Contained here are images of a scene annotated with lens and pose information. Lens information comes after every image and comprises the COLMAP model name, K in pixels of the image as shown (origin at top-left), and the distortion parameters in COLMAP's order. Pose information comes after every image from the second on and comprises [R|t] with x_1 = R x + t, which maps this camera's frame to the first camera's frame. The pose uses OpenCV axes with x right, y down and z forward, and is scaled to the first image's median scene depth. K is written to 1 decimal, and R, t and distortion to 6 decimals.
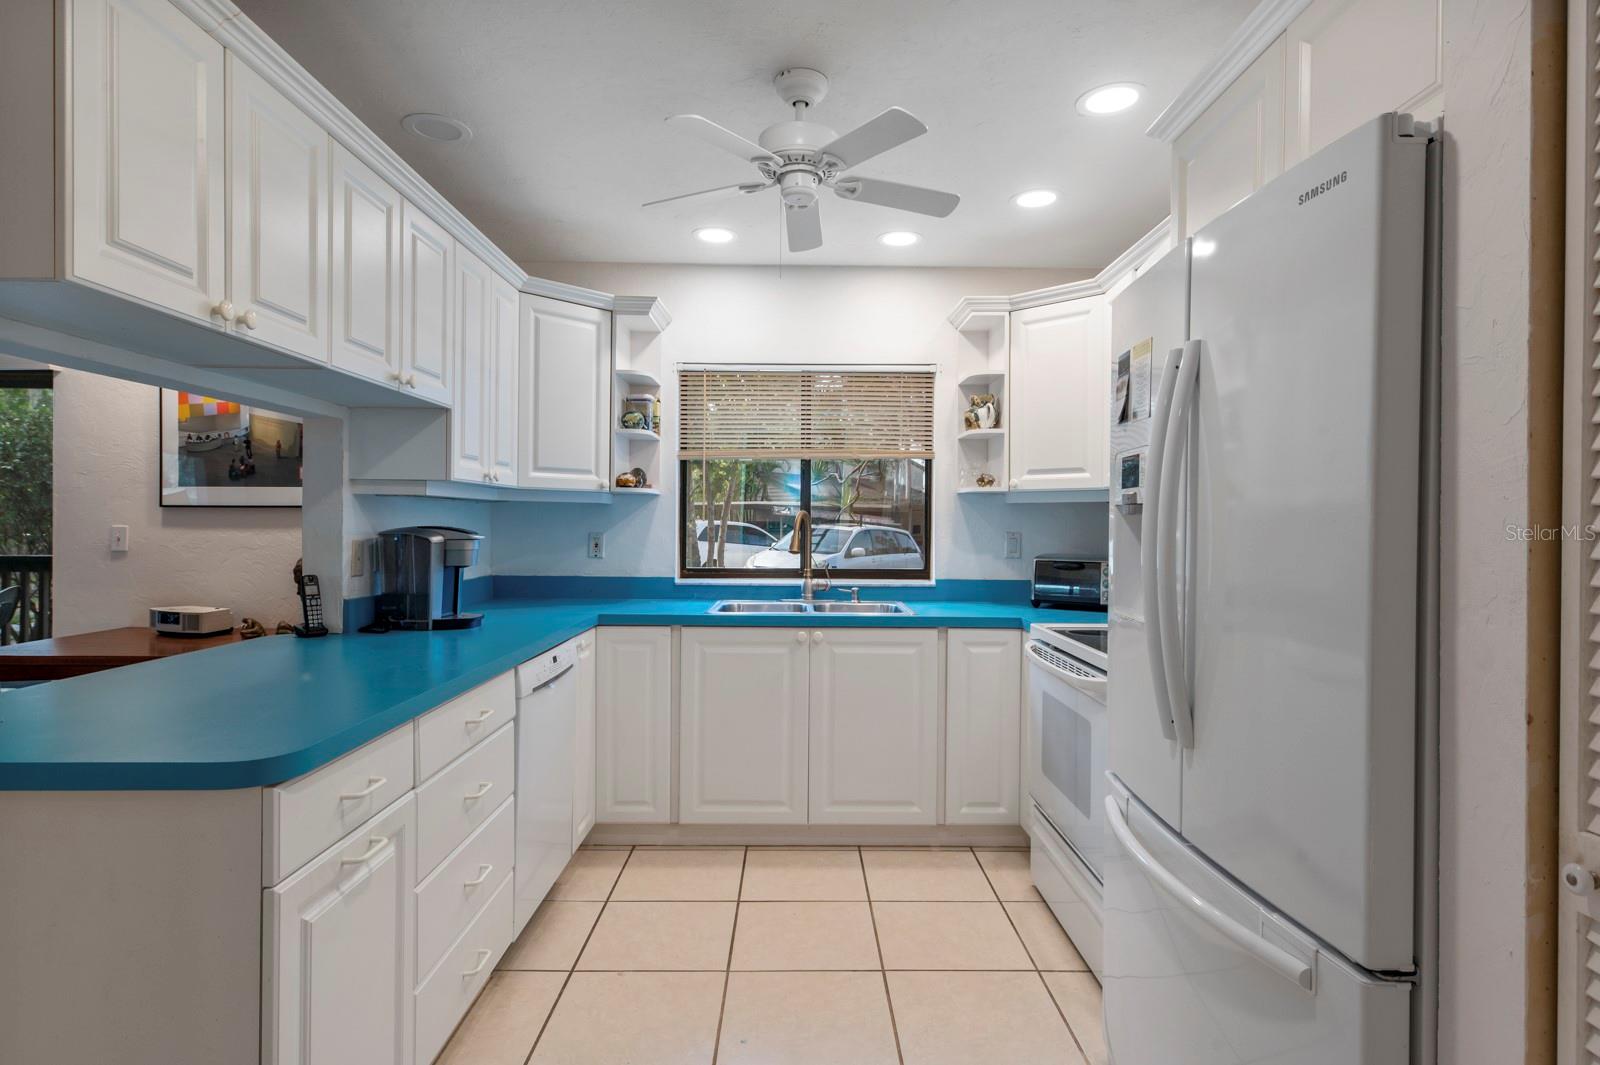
lens RADIAL K [[845.5, 0, 807.8], [0, 845.5, 518.9], [0, 0, 1]] dist [0.000086, 0.000496]
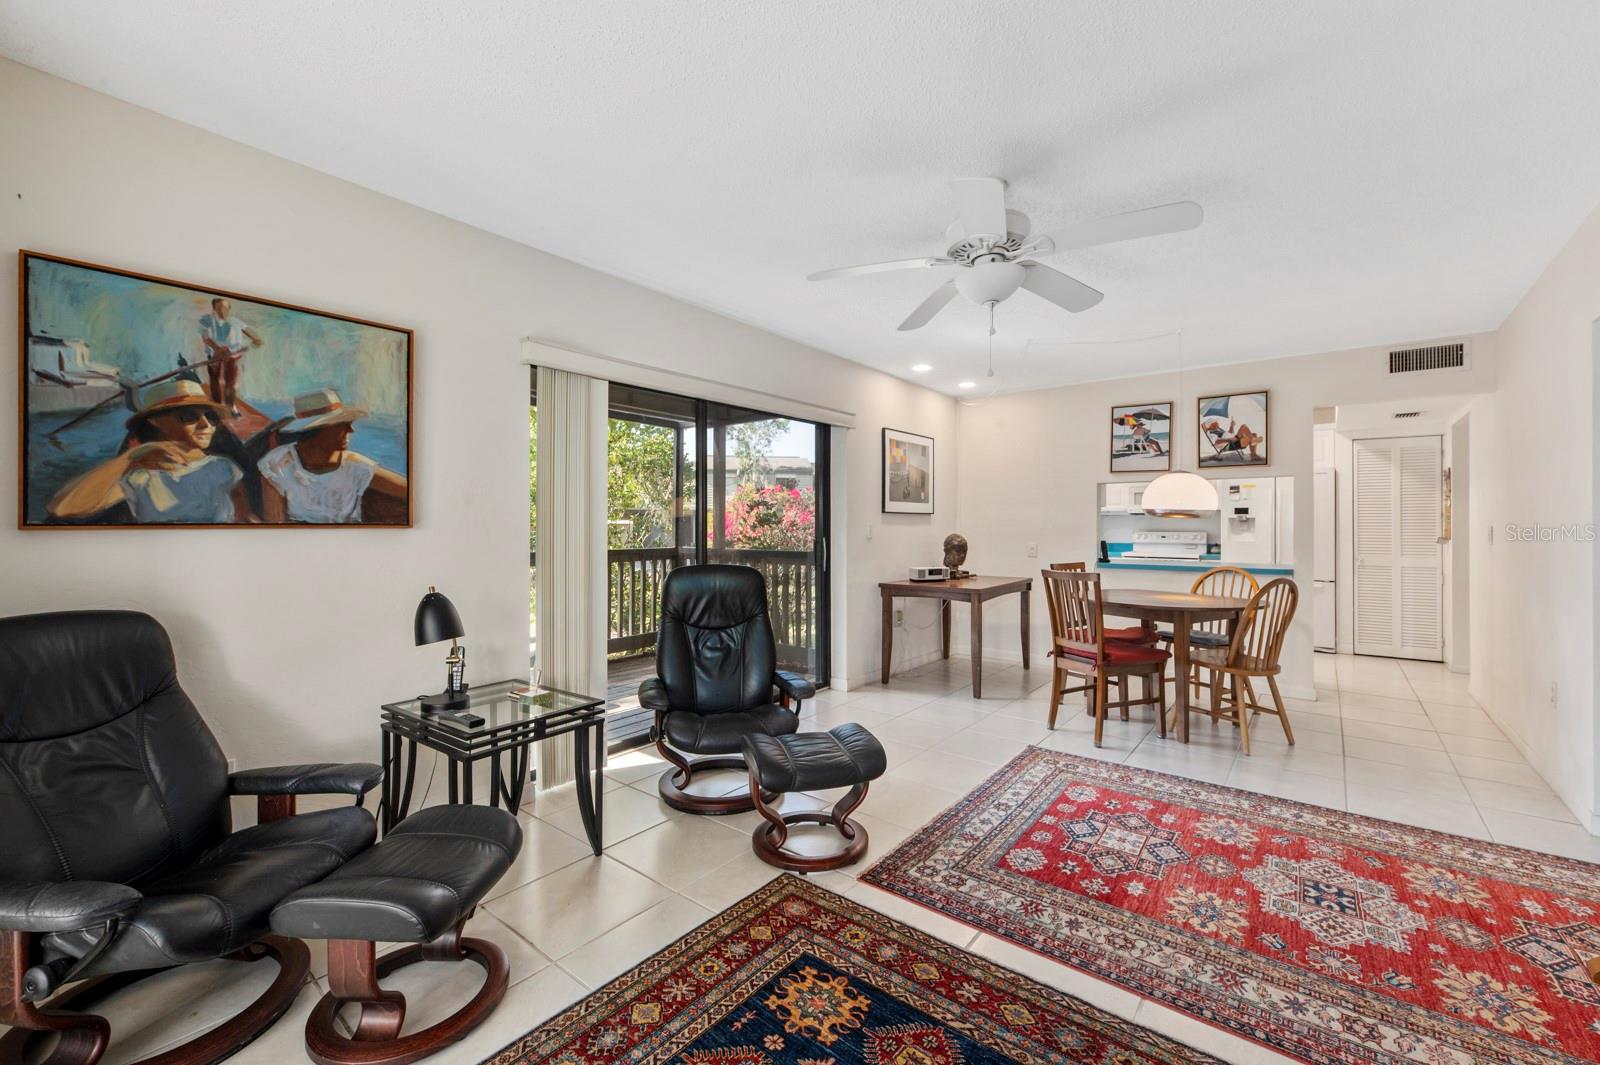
lens RADIAL K [[653.8, 0, 804.8], [0, 653.8, 519.6], [0, 0, 1]] dist [0.020451, -0.010713]
pose [[0.629889, 0.003201, 0.776679, -2.032009], [-0.002272, 0.999995, -0.002279, 0.003742], [-0.776682, -0.000330, 0.629893, 0.285577]]
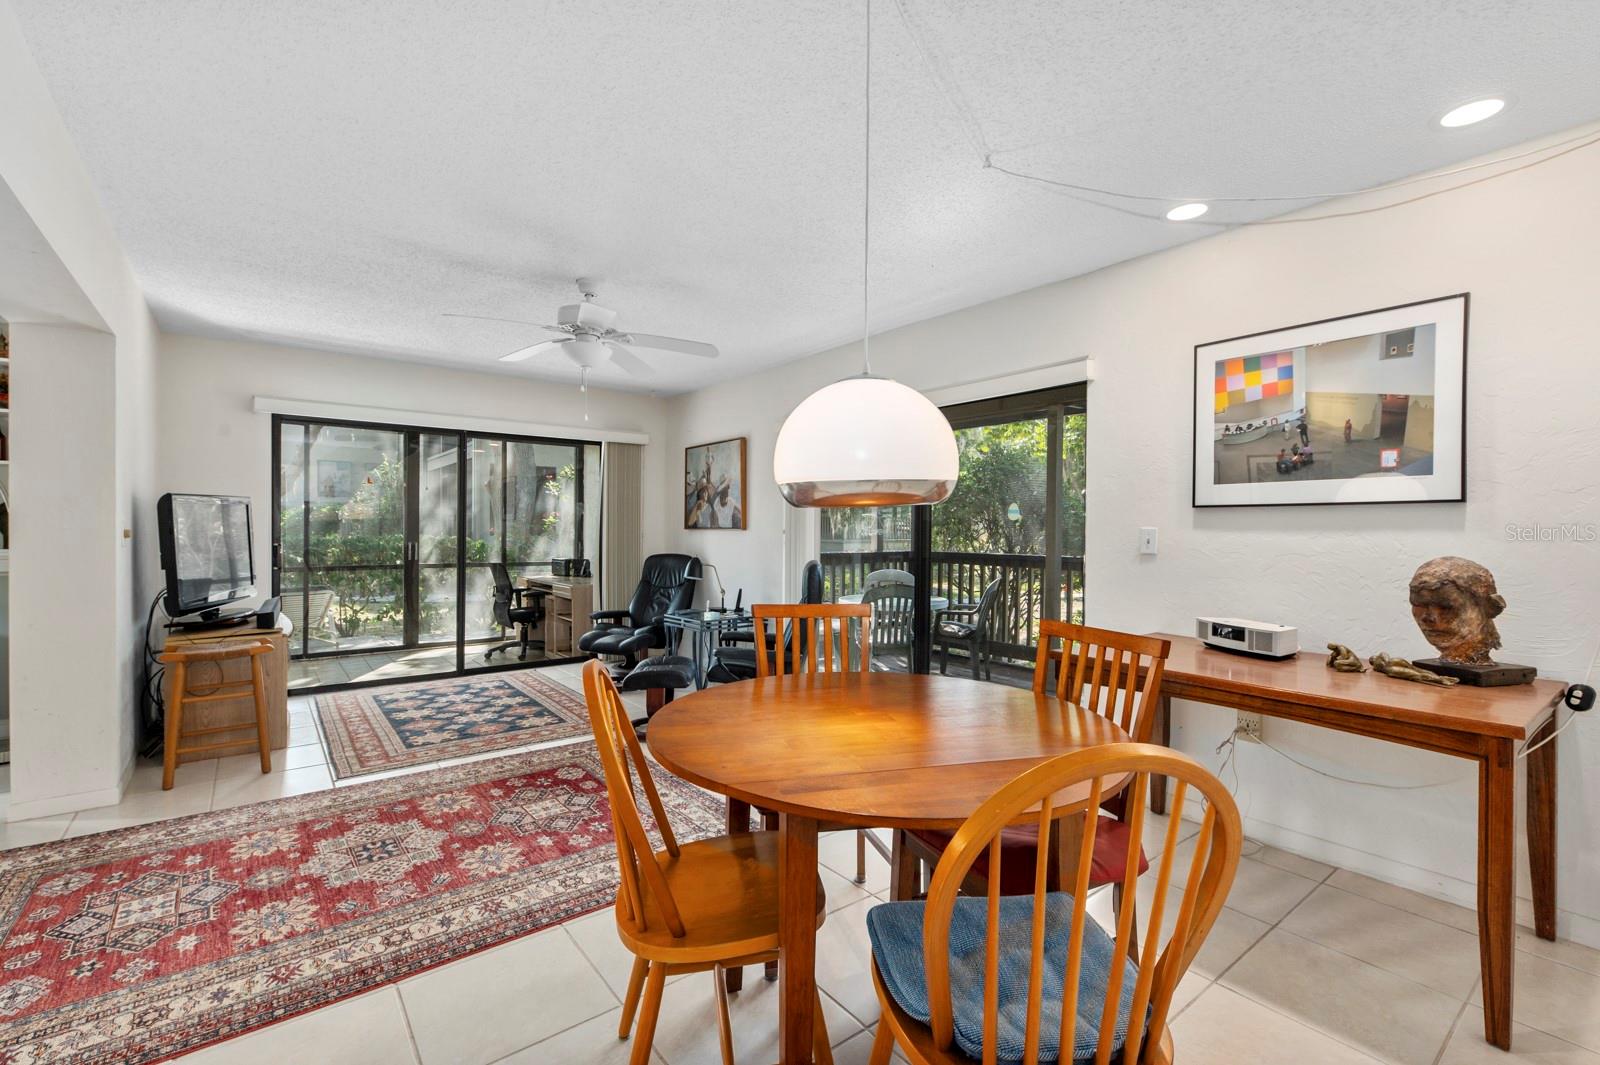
lens RADIAL K [[701.1, 0, 808.1], [0, 701.1, 535.4], [0, 0, 1]] dist [0.004379, 0.000366]
pose [[0.608746, 0.006711, -0.793337, -0.433477], [-0.000837, 0.999969, 0.007817, 0.011280], [0.793365, -0.004095, 0.608733, 0.206158]]
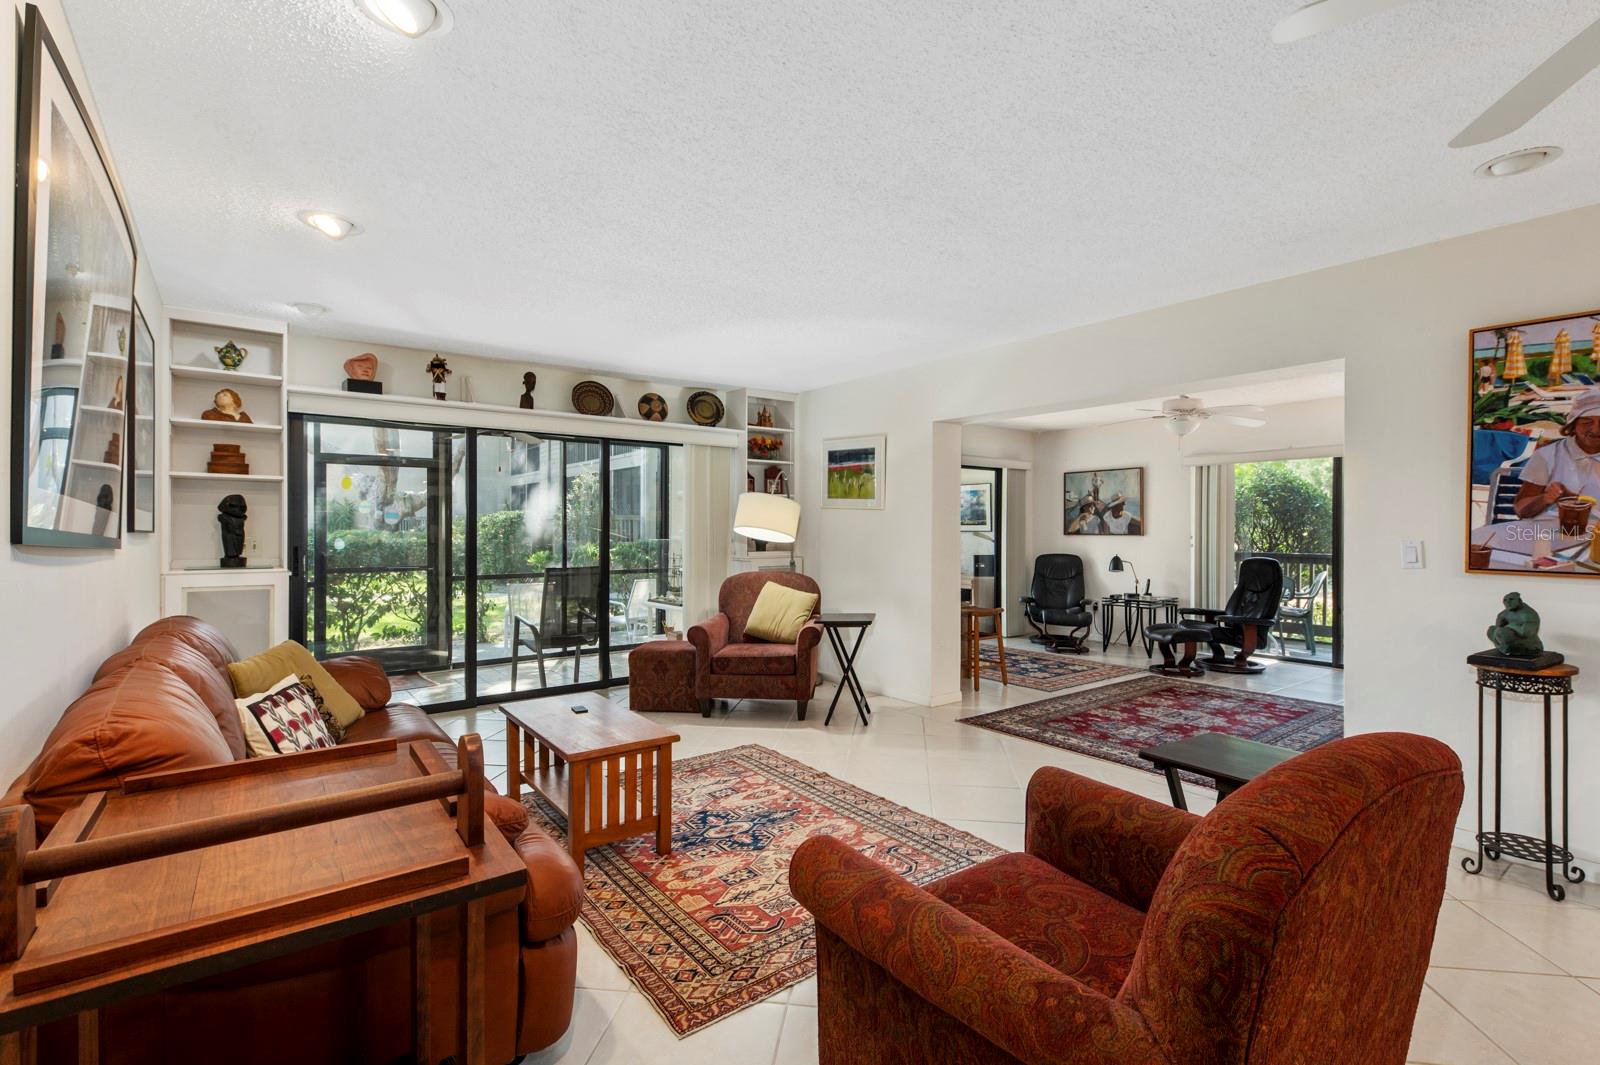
lens RADIAL K [[731.7, 0, 806.6], [0, 731.7, 532.7], [0, 0, 1]] dist [0.006815, -0.000871]
pose [[0.595234, 0.000534, -0.803552, -0.592555], [0.003986, 0.999986, 0.003617, -0.009177], [0.803542, -0.005356, 0.595224, -1.074120]]
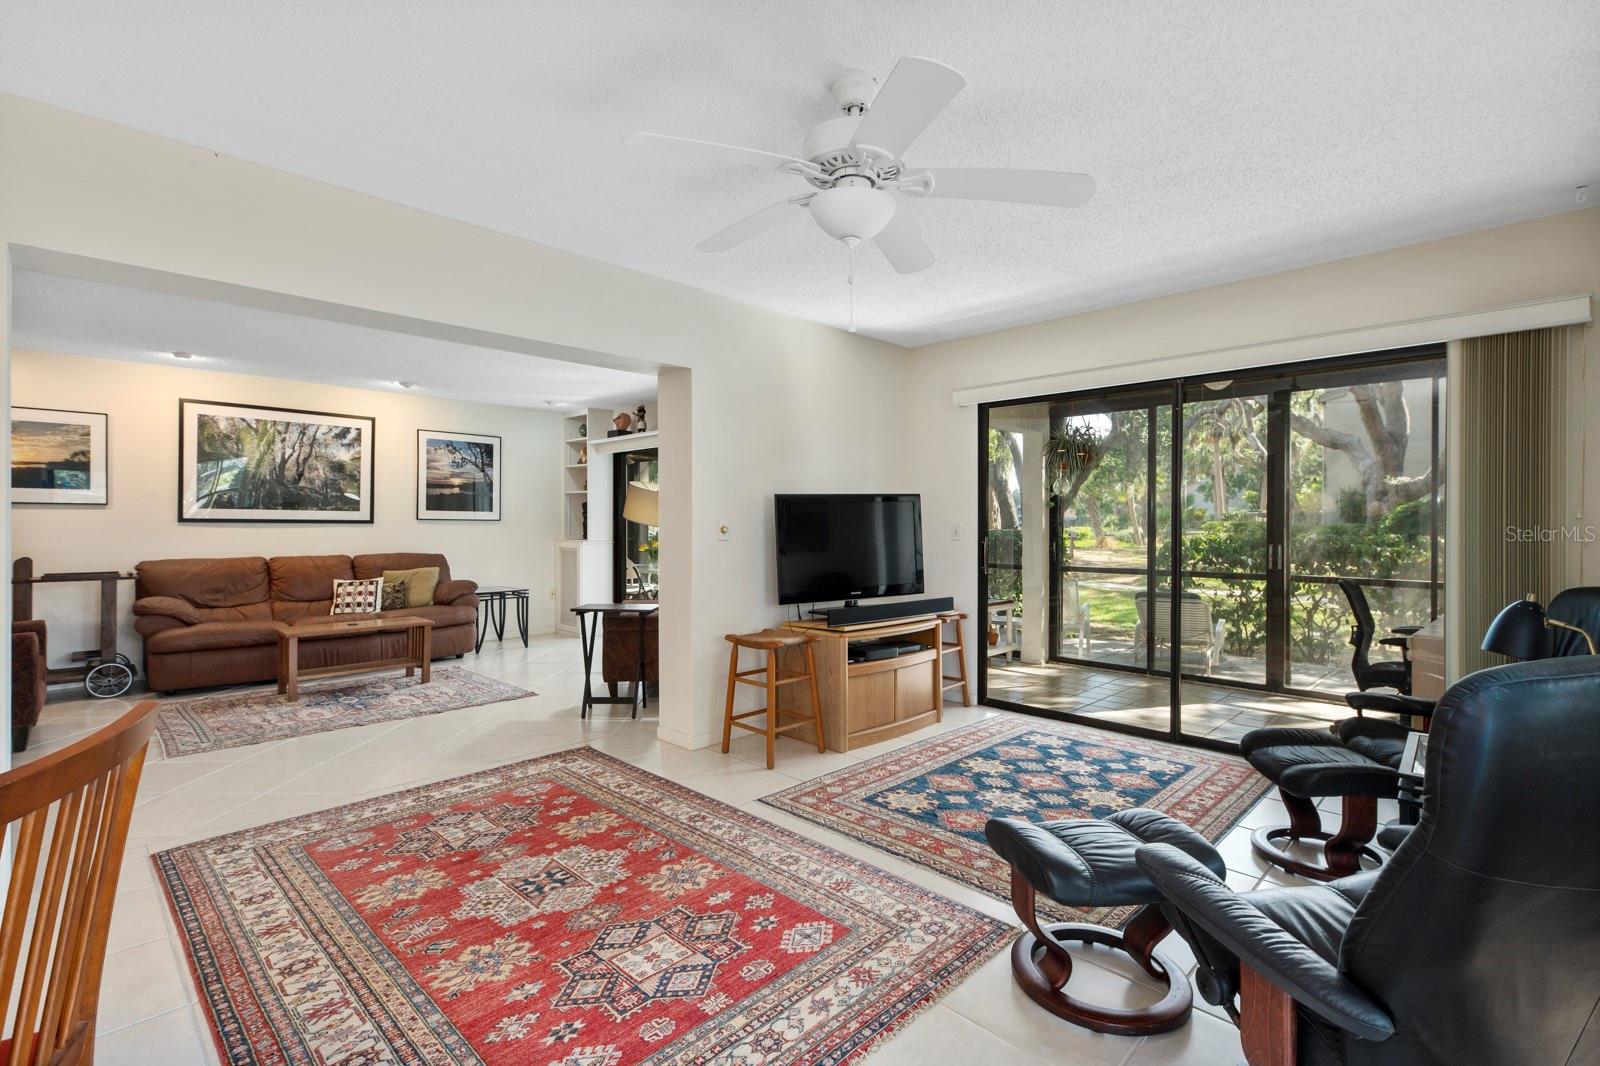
lens RADIAL K [[729.7, 0, 801.5], [0, 729.7, 524.4], [0, 0, 1]] dist [0.008840, 0.000344]
pose [[-0.712577, -0.002896, -0.701588, -0.965113], [-0.000261, 0.999993, -0.003863, 0.012280], [0.701594, -0.002569, -0.712573, 0.943614]]
